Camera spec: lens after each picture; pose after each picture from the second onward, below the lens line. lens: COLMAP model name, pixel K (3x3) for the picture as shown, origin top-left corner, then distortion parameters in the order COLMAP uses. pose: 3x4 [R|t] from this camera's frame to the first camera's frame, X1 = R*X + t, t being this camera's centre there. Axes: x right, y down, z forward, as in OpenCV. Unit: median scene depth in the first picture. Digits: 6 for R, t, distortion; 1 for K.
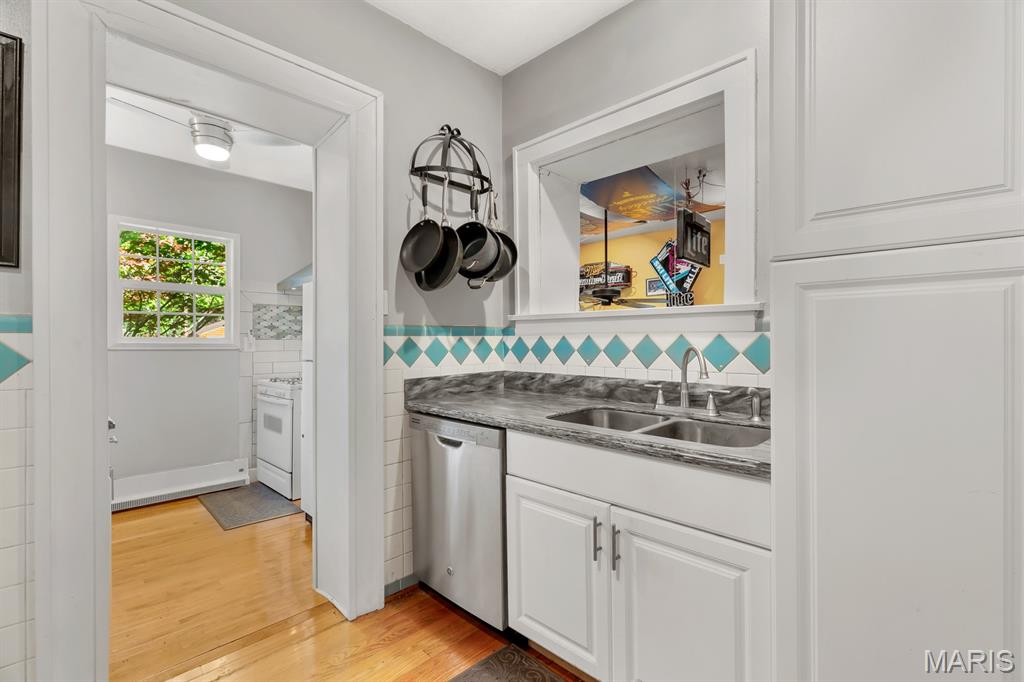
lens RADIAL K [[460.5, 0, 517.1], [0, 460.5, 339.7], [0, 0, 1]] dist [0.002601, 0.001639]
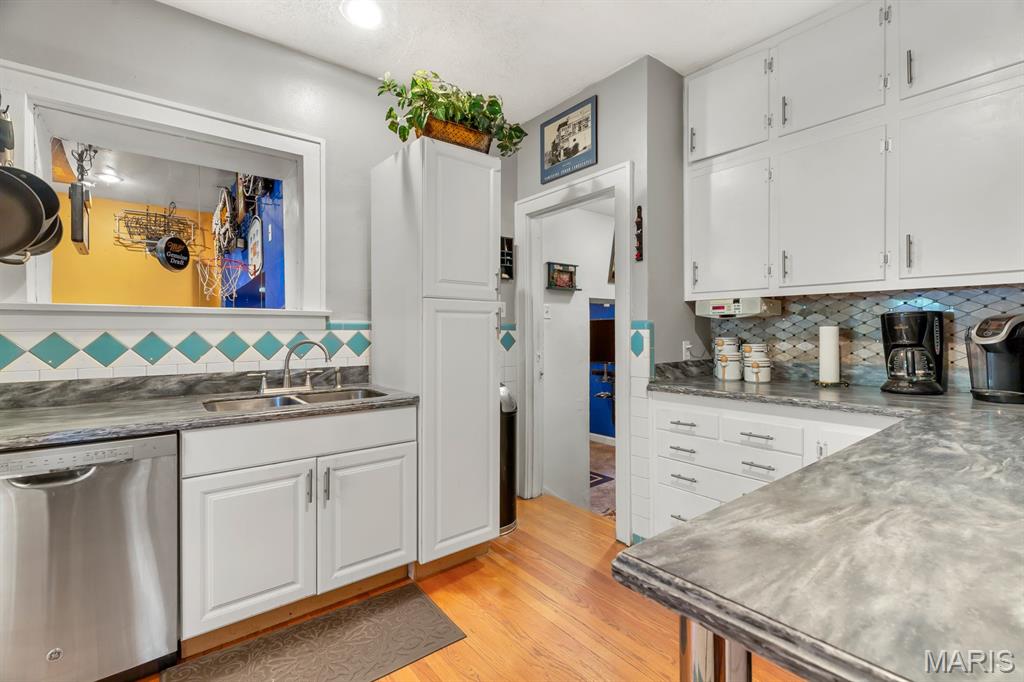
lens RADIAL K [[460.5, 0, 511.1], [0, 460.5, 337.9], [0, 0, 1]] dist [0.002601, 0.001639]
pose [[0.122879, -0.007873, 0.992390, -0.816032], [0.007450, 0.999948, 0.007011, 0.001691], [-0.992394, 0.006531, 0.122931, 0.202515]]
